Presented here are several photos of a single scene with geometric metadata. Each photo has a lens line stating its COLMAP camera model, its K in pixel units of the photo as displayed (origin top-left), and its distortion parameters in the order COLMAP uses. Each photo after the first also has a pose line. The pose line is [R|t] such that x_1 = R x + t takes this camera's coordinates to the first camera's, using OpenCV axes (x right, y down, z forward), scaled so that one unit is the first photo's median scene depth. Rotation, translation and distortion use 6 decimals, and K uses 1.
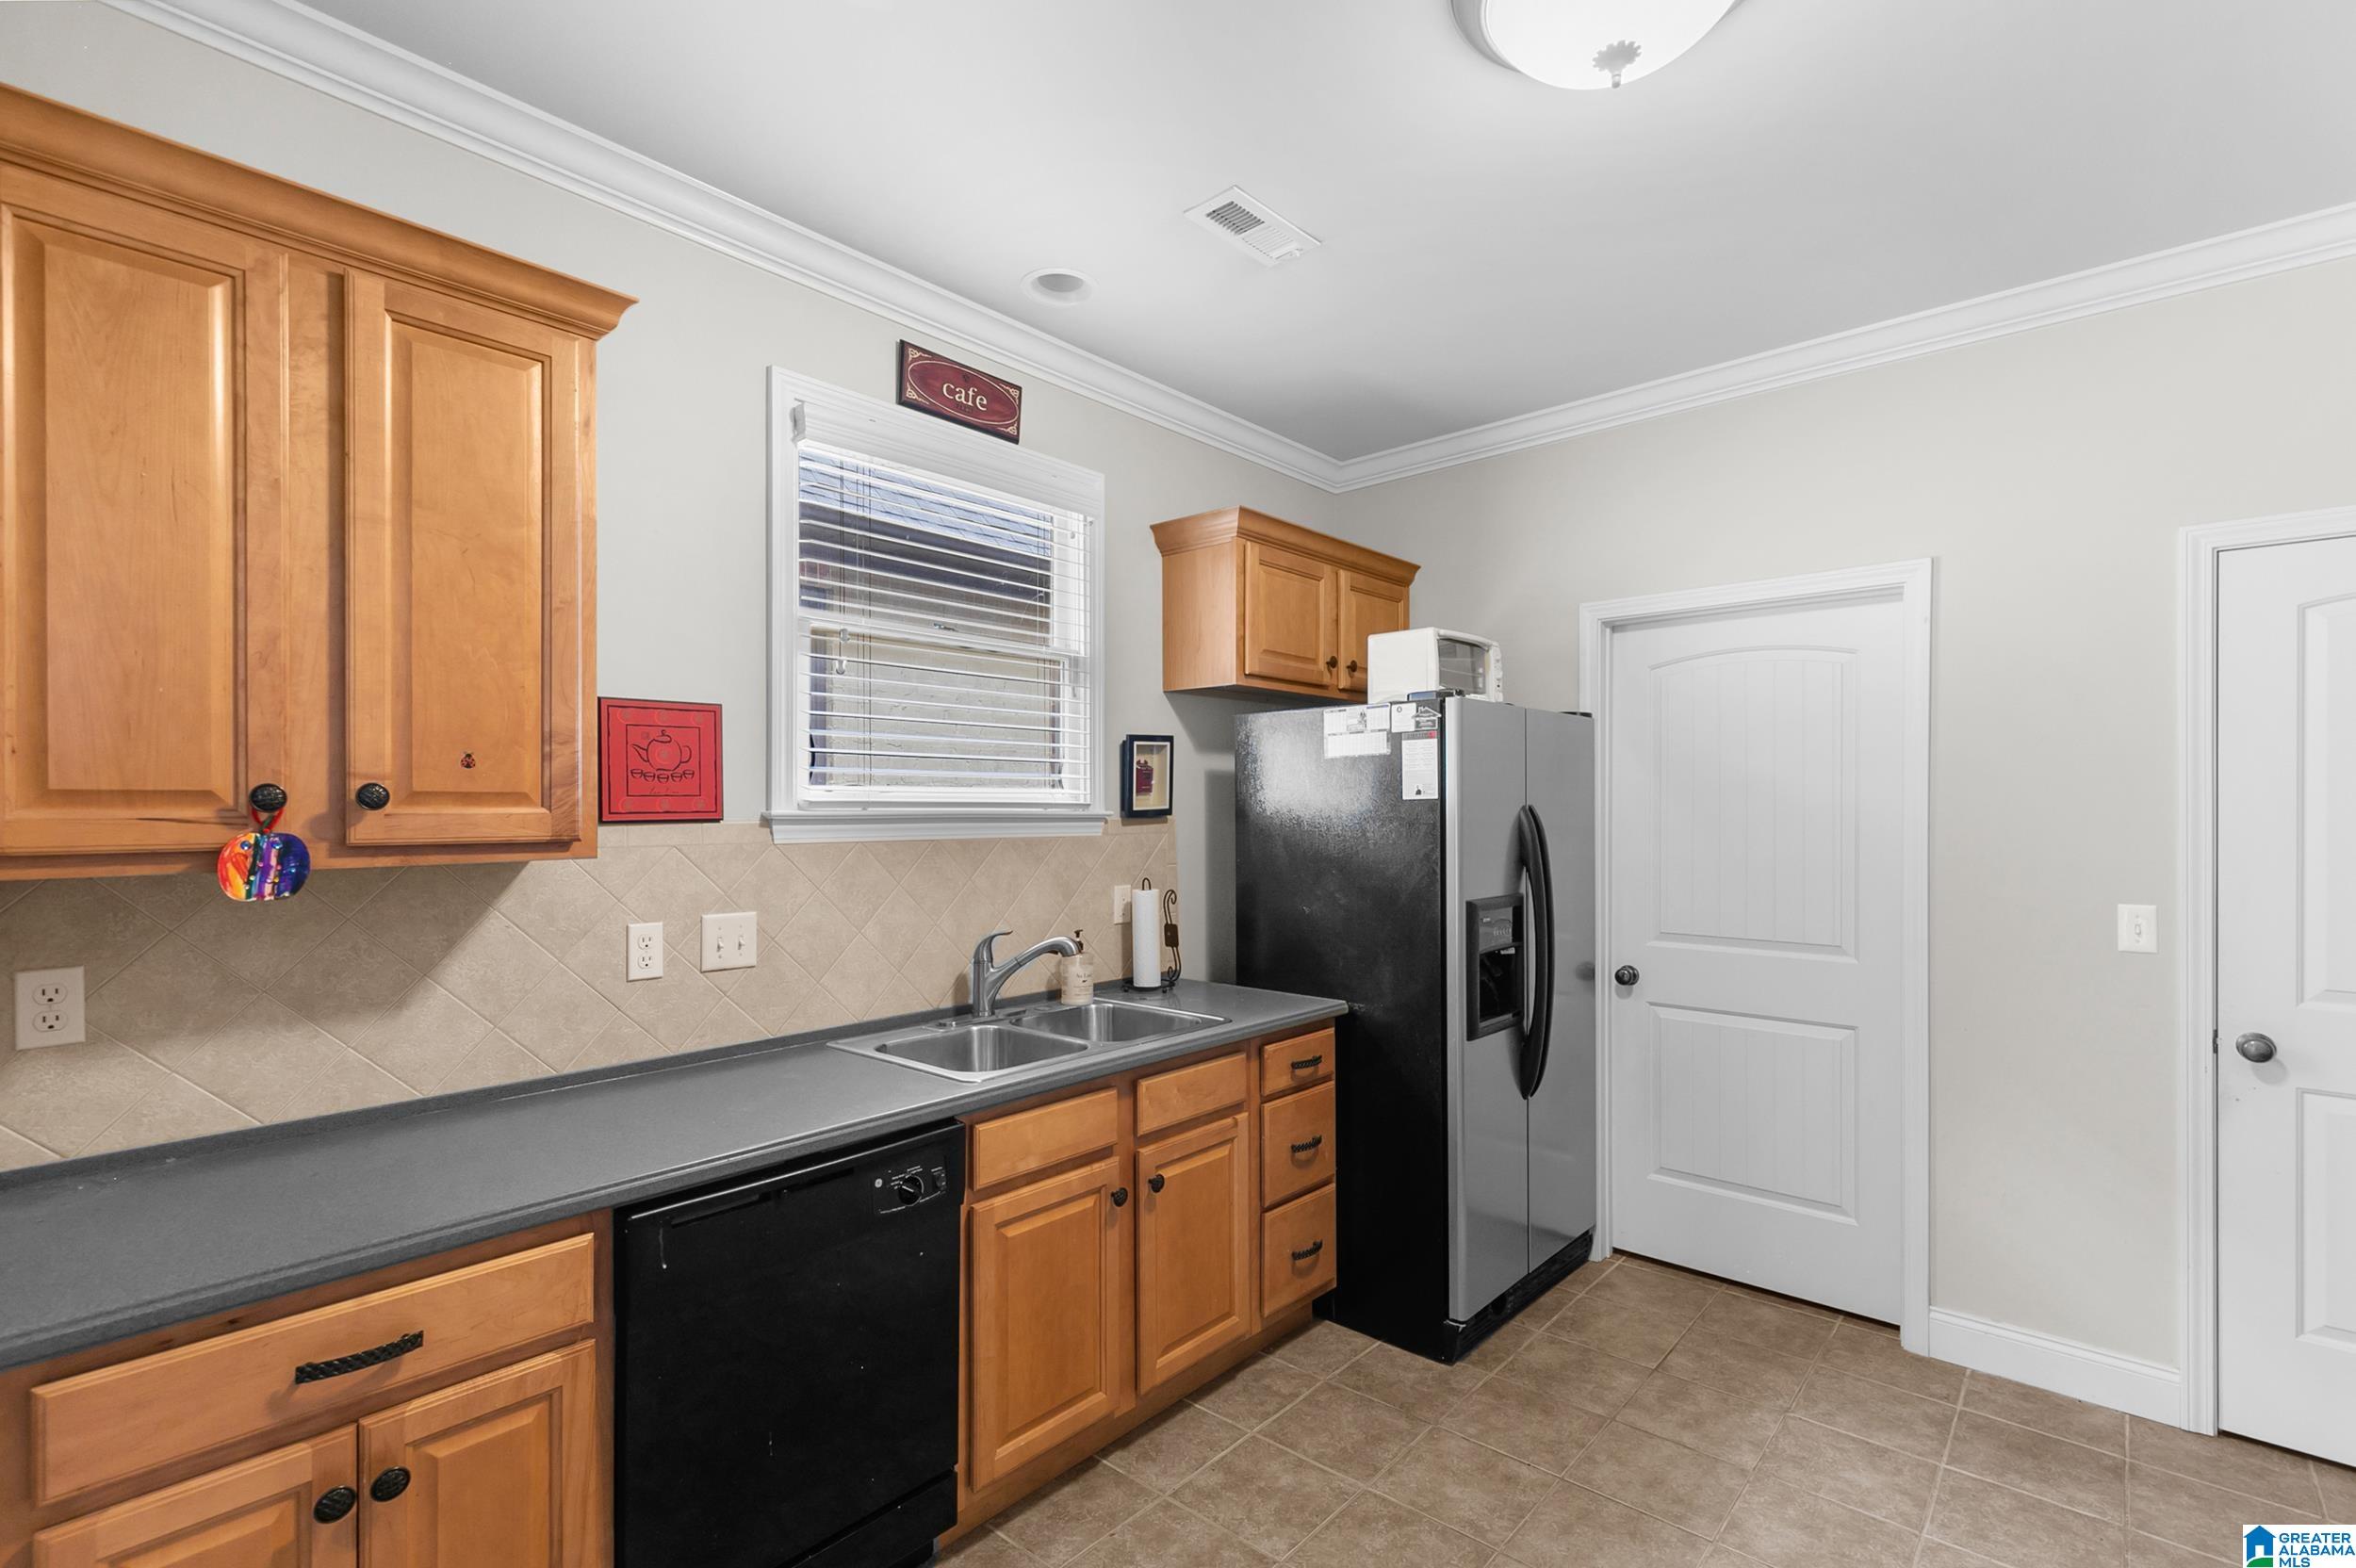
lens RADIAL K [[1072.9, 0, 1183.8], [0, 1072.9, 803.1], [0, 0, 1]] dist [0.009565, -0.001786]
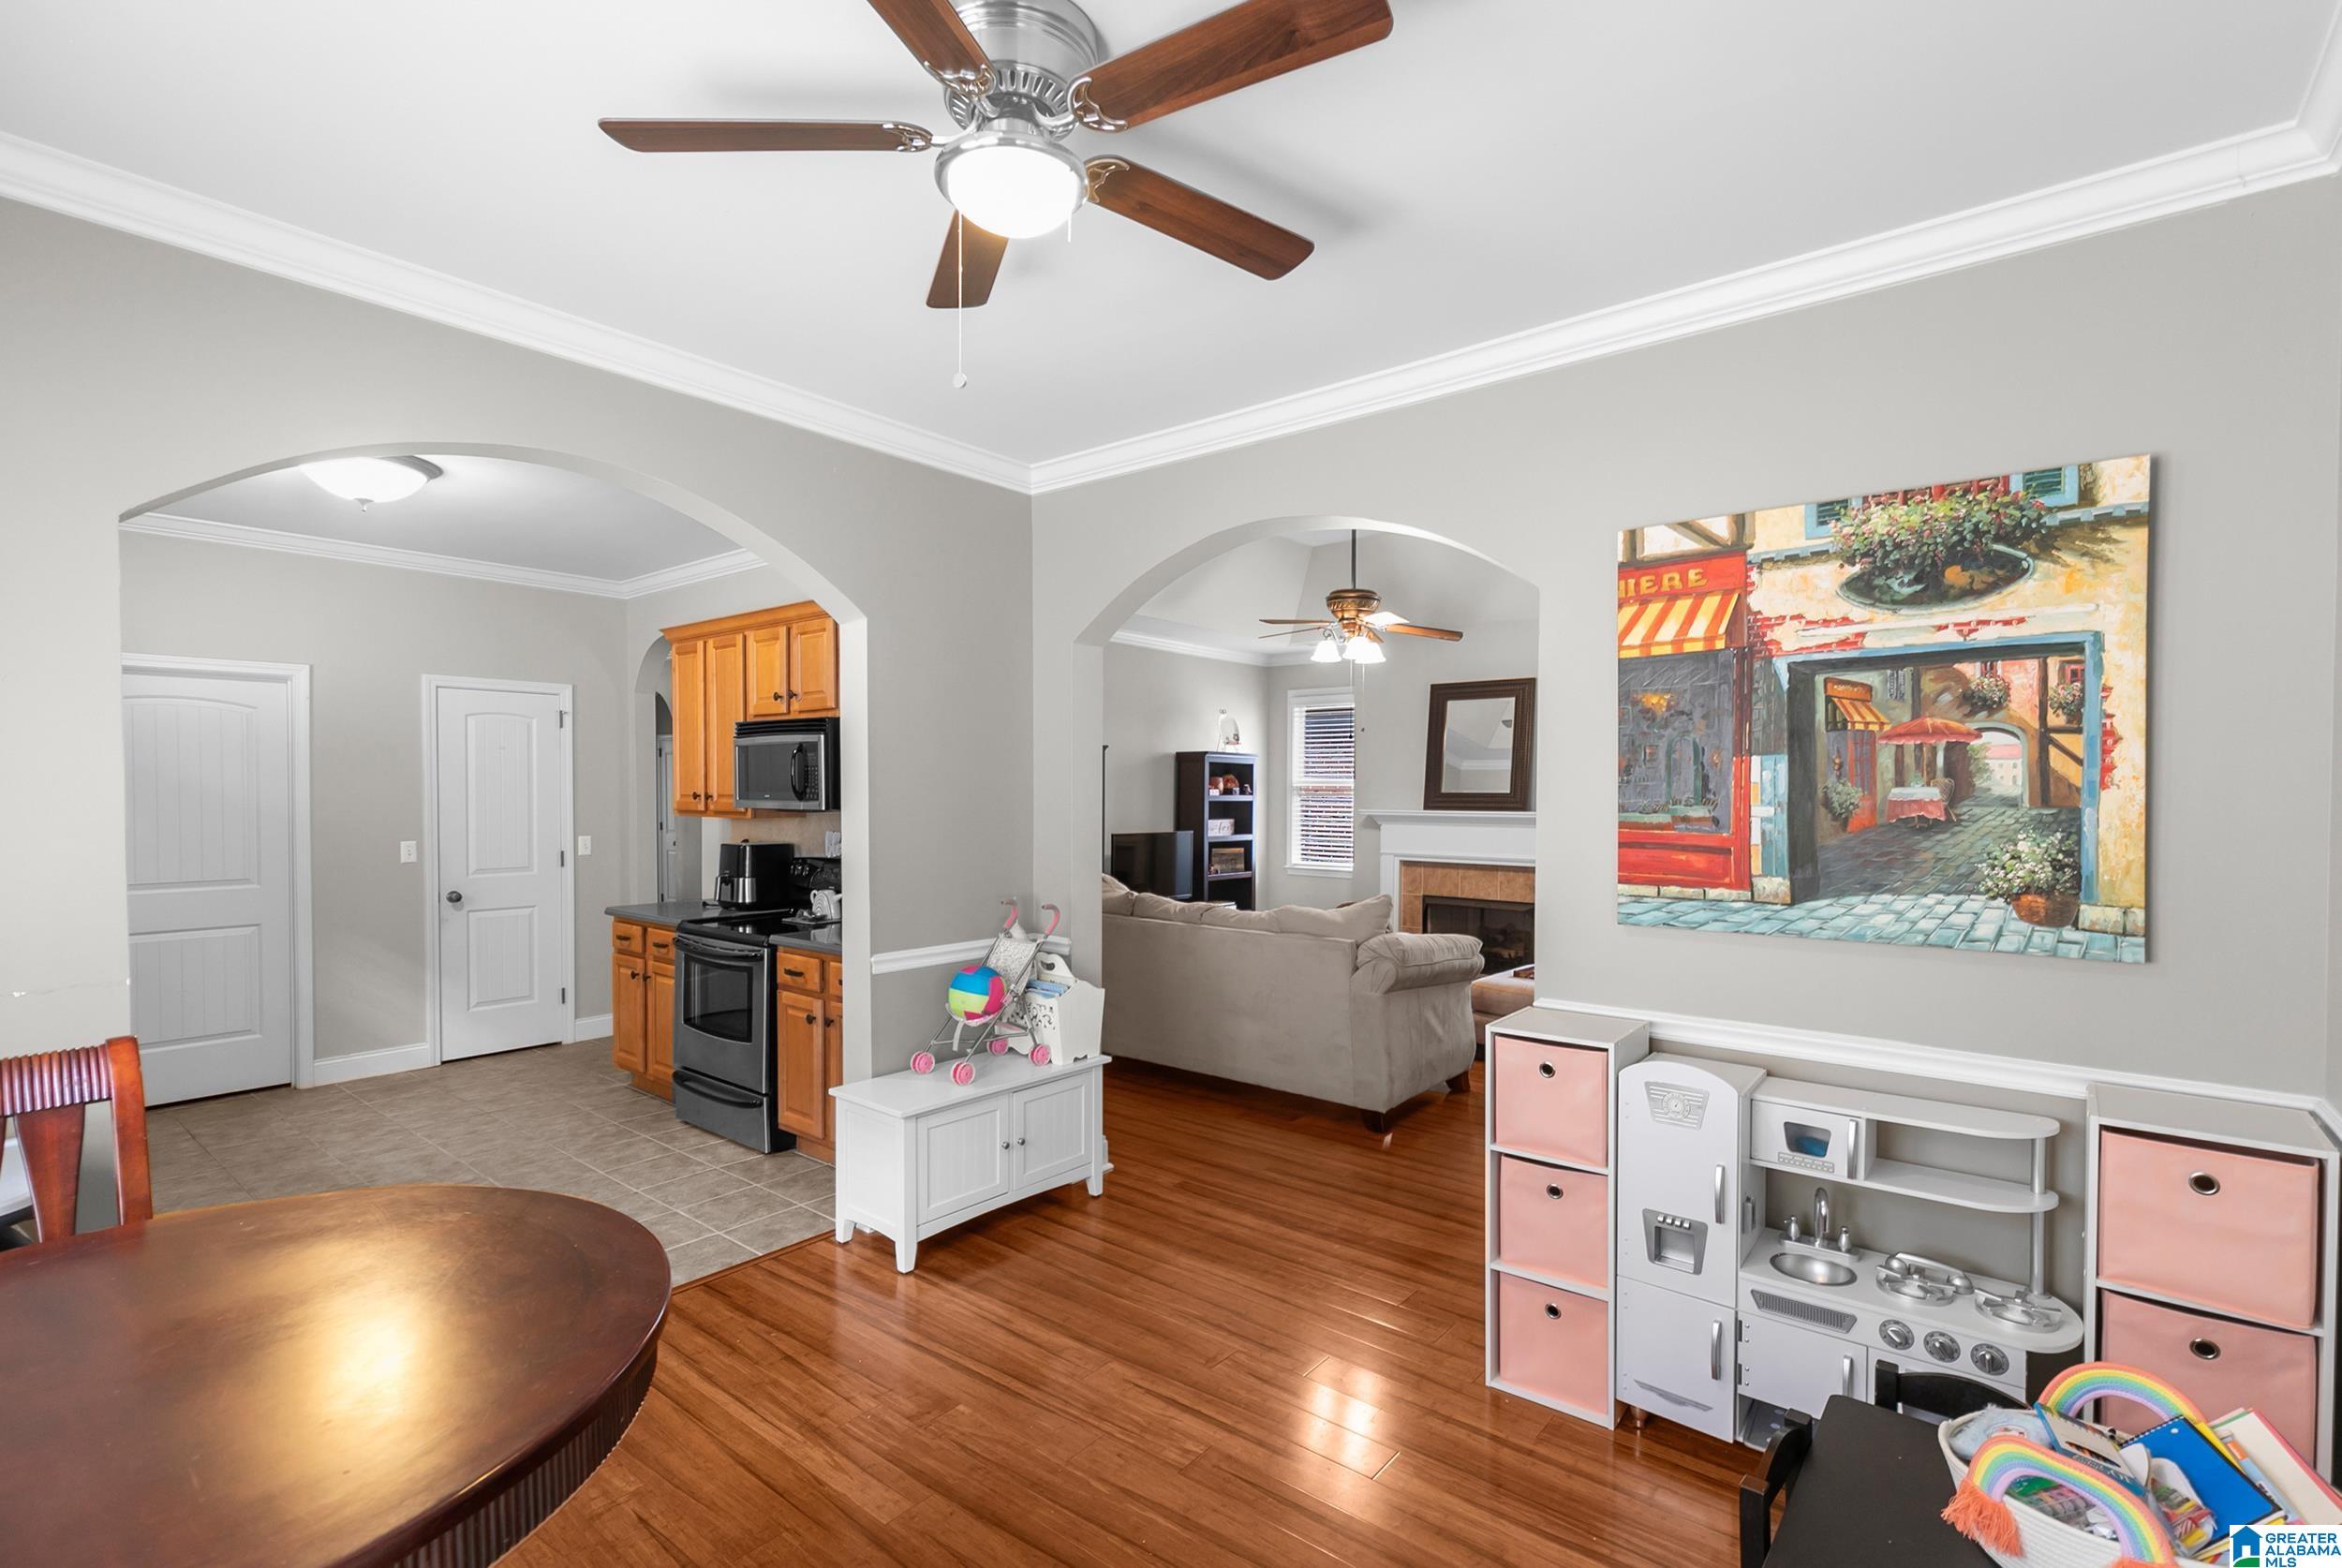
lens RADIAL K [[1066.5, 0, 1177.9], [0, 1066.5, 807.9], [0, 0, 1]] dist [0.009565, -0.001786]
pose [[-0.034204, -0.020206, 0.999211, -1.376218], [-0.004290, 0.999789, 0.020071, -0.025715], [-0.999406, -0.003600, -0.034283, -0.503670]]
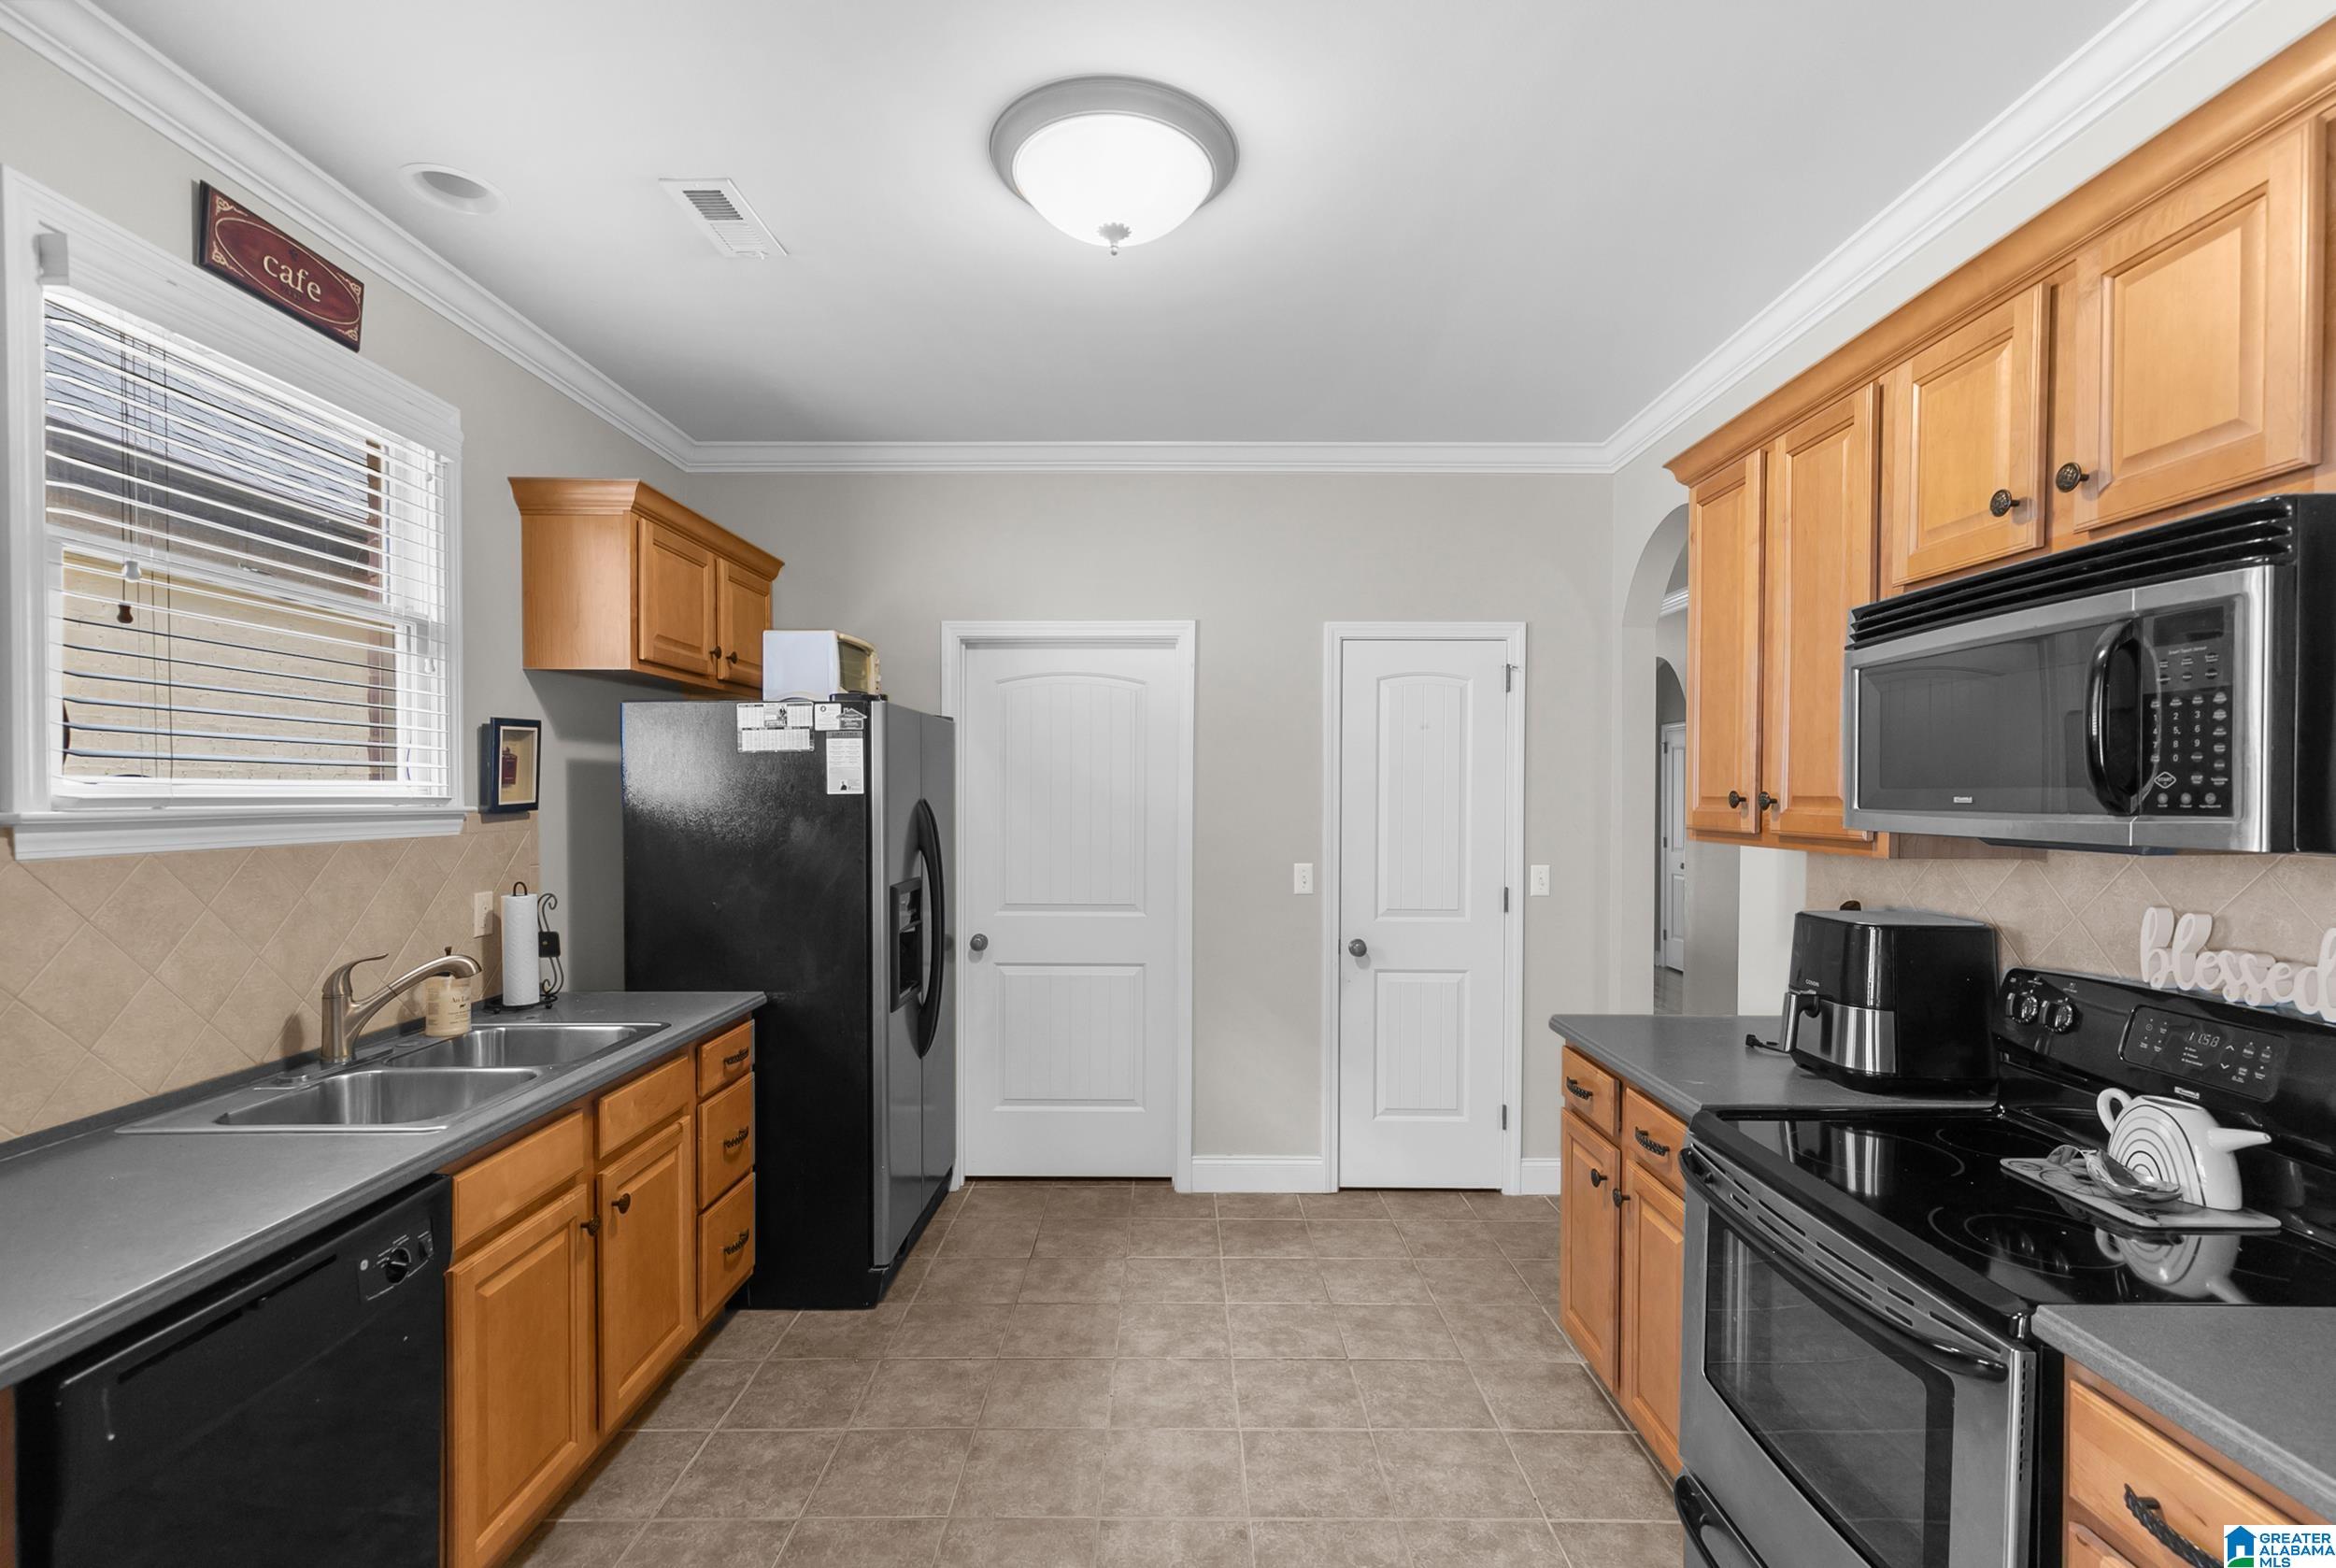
lens RADIAL K [[1063.8, 0, 1177.6], [0, 1063.8, 805.8], [0, 0, 1]] dist [0.009565, -0.001786]
pose [[0.749574, -0.006364, 0.661890, -0.259298], [-0.004596, 0.999880, 0.014818, -0.010110], [-0.661904, -0.014149, 0.749455, -0.017752]]
